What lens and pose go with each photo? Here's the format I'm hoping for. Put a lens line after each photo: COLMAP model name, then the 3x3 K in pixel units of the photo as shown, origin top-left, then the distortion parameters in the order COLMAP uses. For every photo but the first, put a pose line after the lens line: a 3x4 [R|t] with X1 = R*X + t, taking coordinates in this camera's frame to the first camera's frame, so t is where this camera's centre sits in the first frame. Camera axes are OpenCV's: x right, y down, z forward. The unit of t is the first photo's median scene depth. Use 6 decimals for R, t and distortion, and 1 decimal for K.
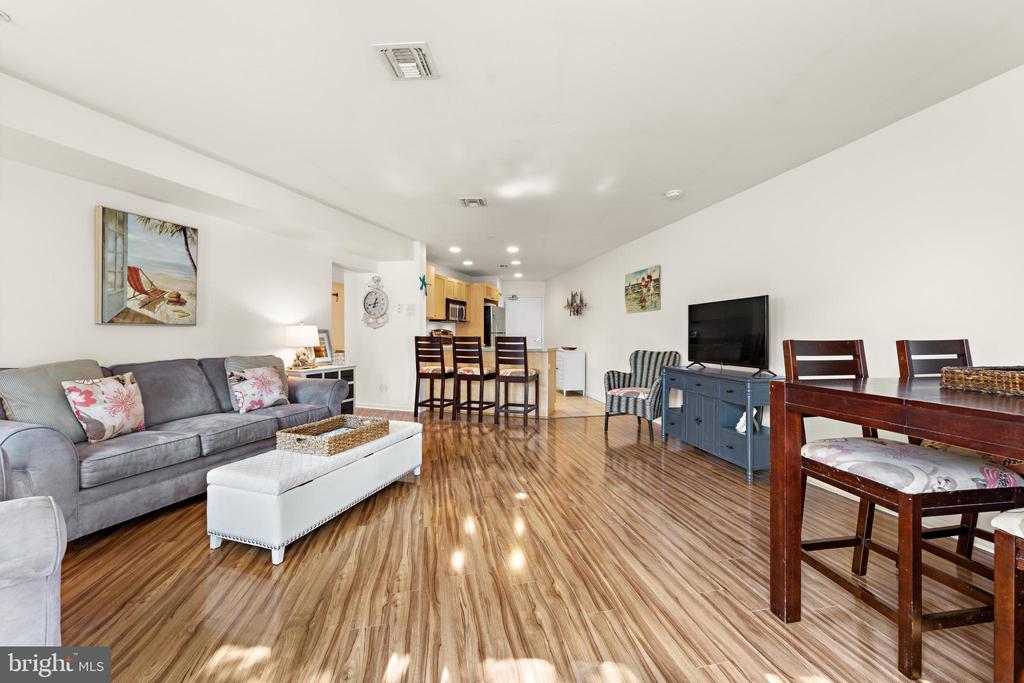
lens RADIAL K [[391.2, 0, 513.9], [0, 391.2, 338.1], [0, 0, 1]] dist [0.006829, -0.000576]
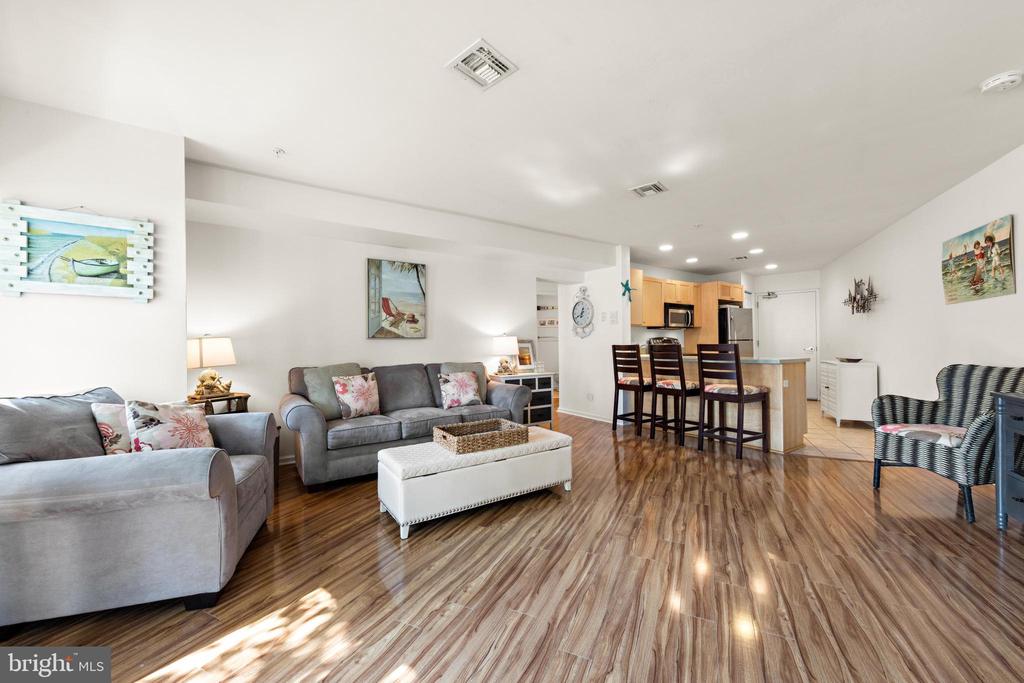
lens RADIAL K [[391.2, 0, 514.6], [0, 391.2, 343.2], [0, 0, 1]] dist [0.006829, -0.000576]
pose [[0.790139, -0.014445, -0.612757, 0.180743], [0.006777, 0.999867, -0.014832, 0.004014], [0.612890, 0.007567, 0.790132, 0.126551]]
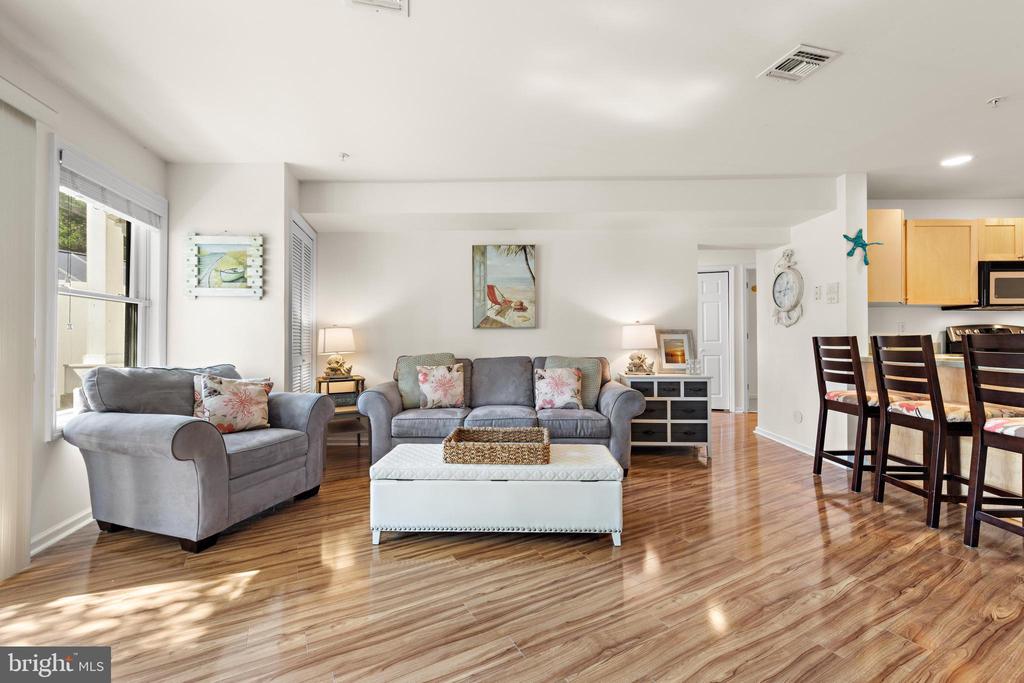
lens RADIAL K [[418.8, 0, 514.1], [0, 418.8, 336.9], [0, 0, 1]] dist [0.005250, -0.000496]
pose [[0.289449, -0.012016, -0.957118, 0.286210], [-0.007010, 0.999868, -0.014672, 0.009946], [0.957168, 0.010956, 0.289326, 0.476886]]
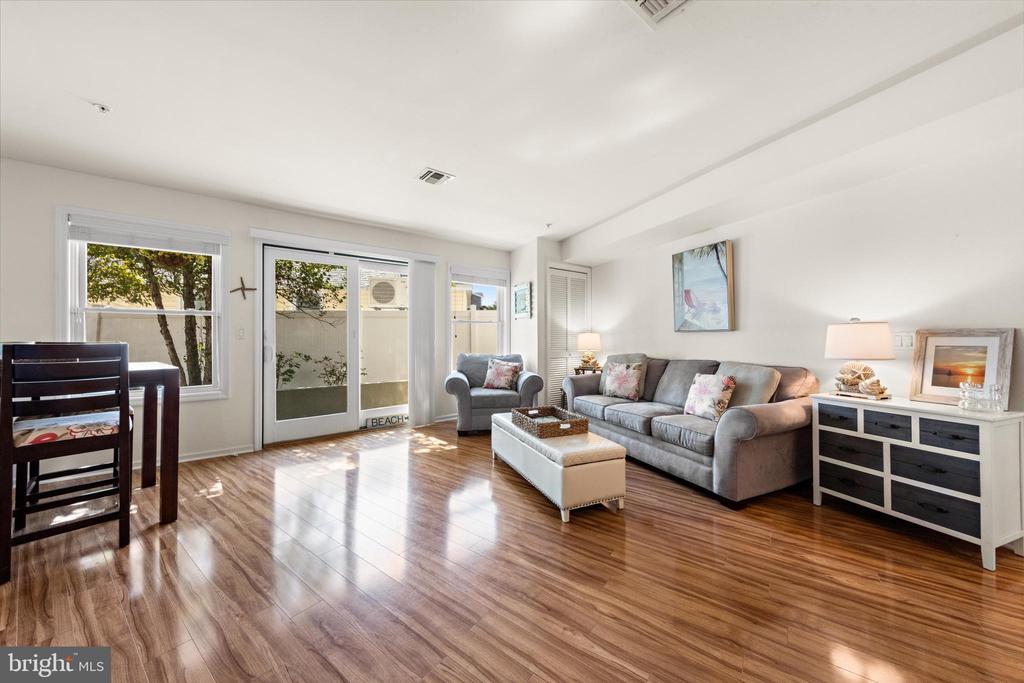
lens RADIAL K [[364.9, 0, 513.3], [0, 364.9, 336.1], [0, 0, 1]] dist [0.006295, -0.000031]
pose [[-0.757224, -0.004752, -0.653138, 0.228552], [-0.007123, 0.999974, 0.000982, -0.011328], [0.653117, 0.005396, -0.757238, 1.117045]]
